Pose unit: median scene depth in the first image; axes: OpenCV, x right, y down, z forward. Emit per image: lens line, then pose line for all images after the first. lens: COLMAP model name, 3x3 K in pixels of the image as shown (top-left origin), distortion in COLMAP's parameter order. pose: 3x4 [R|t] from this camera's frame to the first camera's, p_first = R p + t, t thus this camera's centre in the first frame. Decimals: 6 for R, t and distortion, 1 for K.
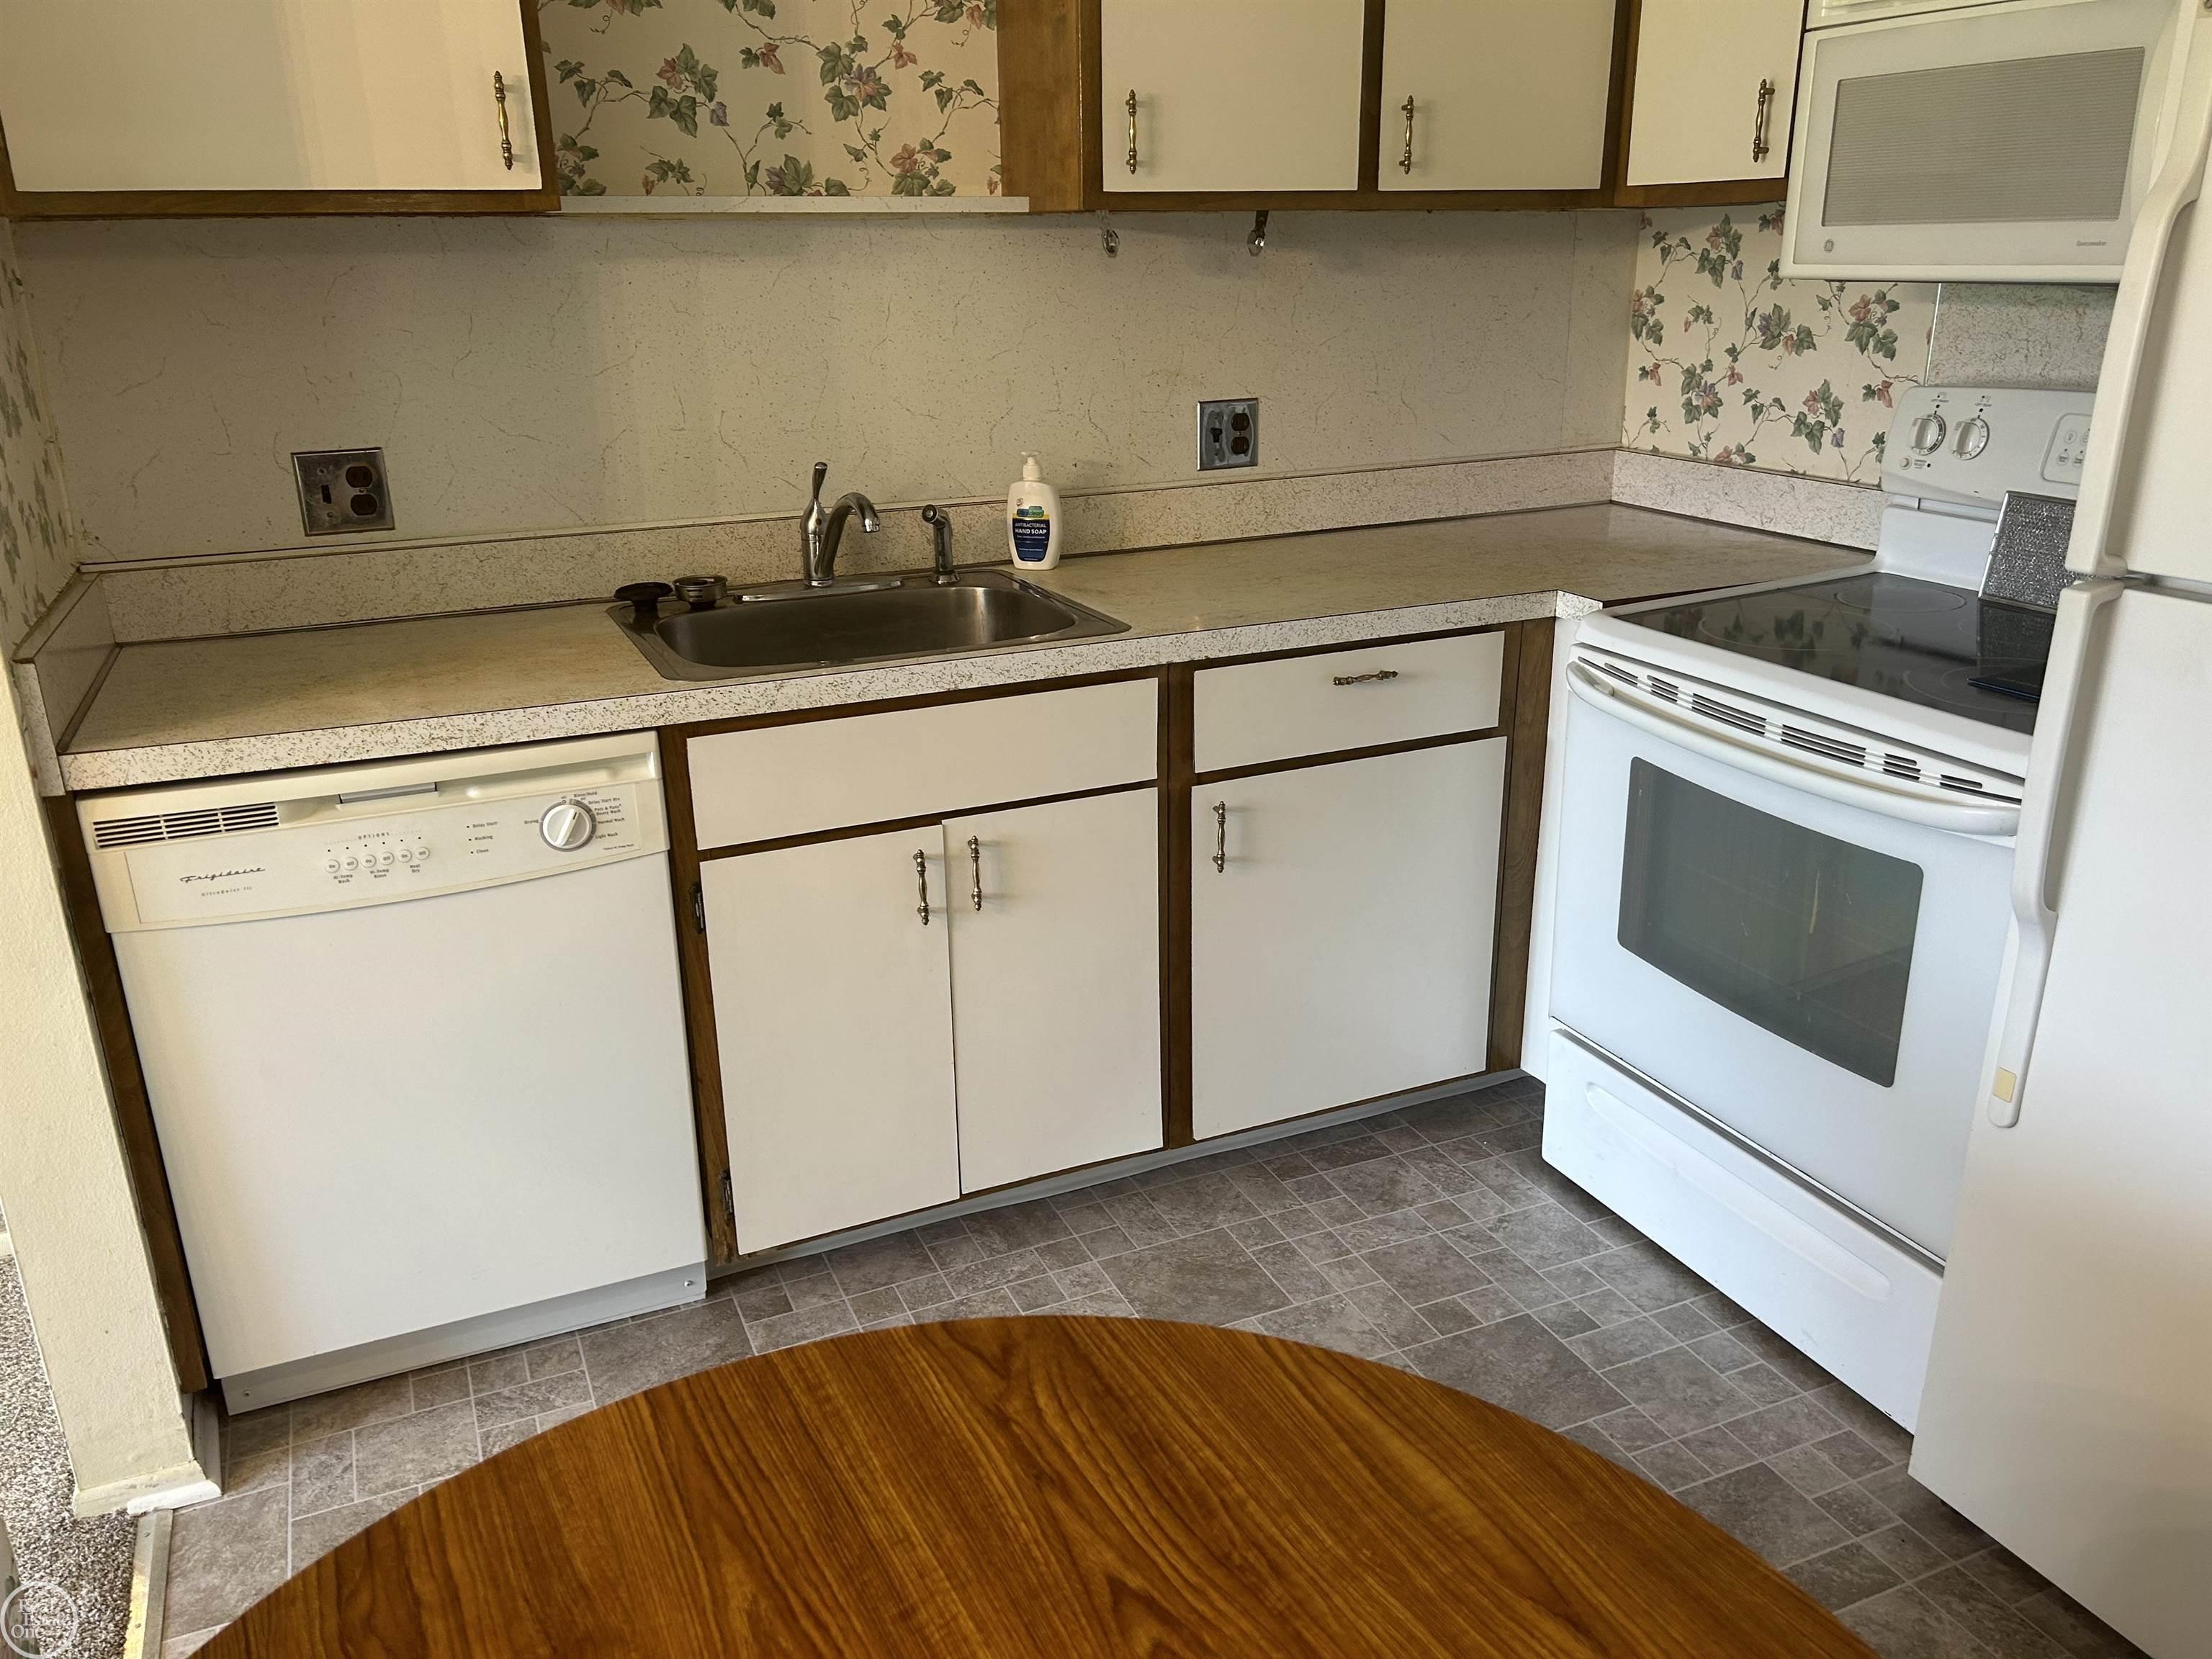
lens RADIAL K [[1654.7, 0, 1112.0], [0, 1654.7, 841.0], [0, 0, 1]] dist [0.025613, -0.032422]
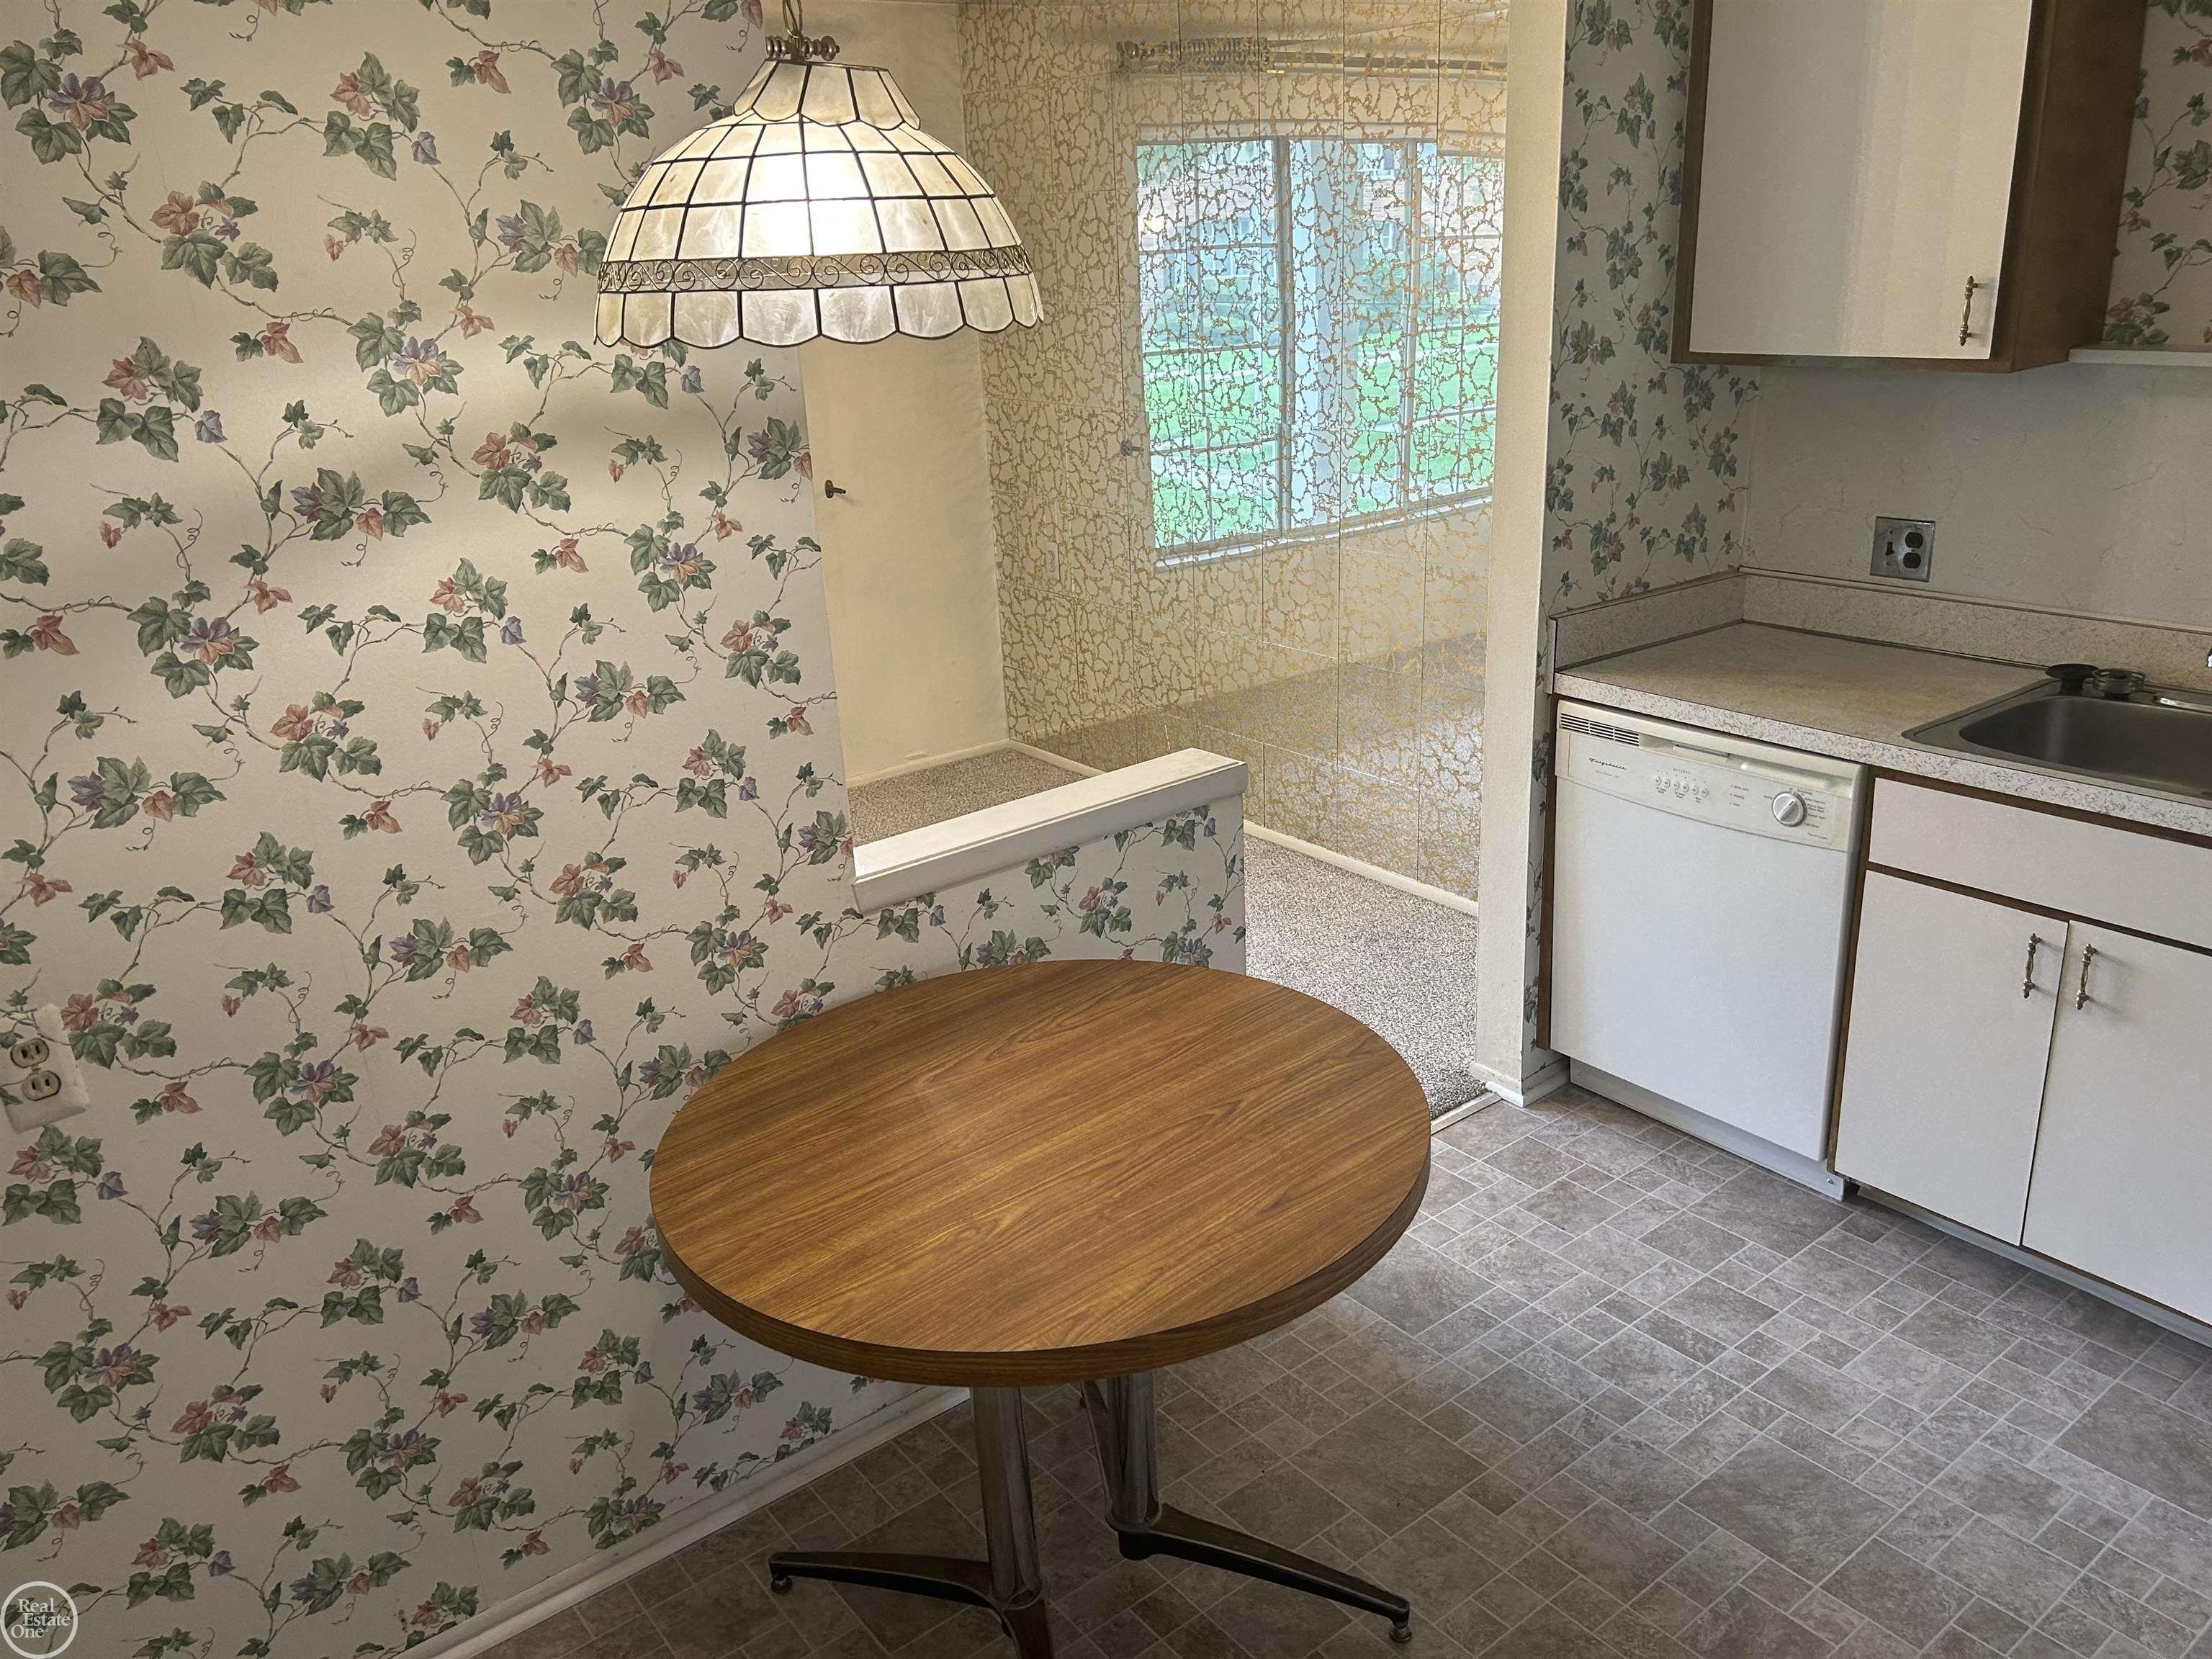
lens RADIAL K [[1654.7, 0, 1104.2], [0, 1654.7, 824.5], [0, 0, 1]] dist [0.025613, -0.032422]
pose [[0.225480, 0.324836, -0.918499, 0.889571], [-0.283372, 0.923884, 0.257176, -0.204641], [0.932126, 0.202288, 0.300367, 0.025188]]
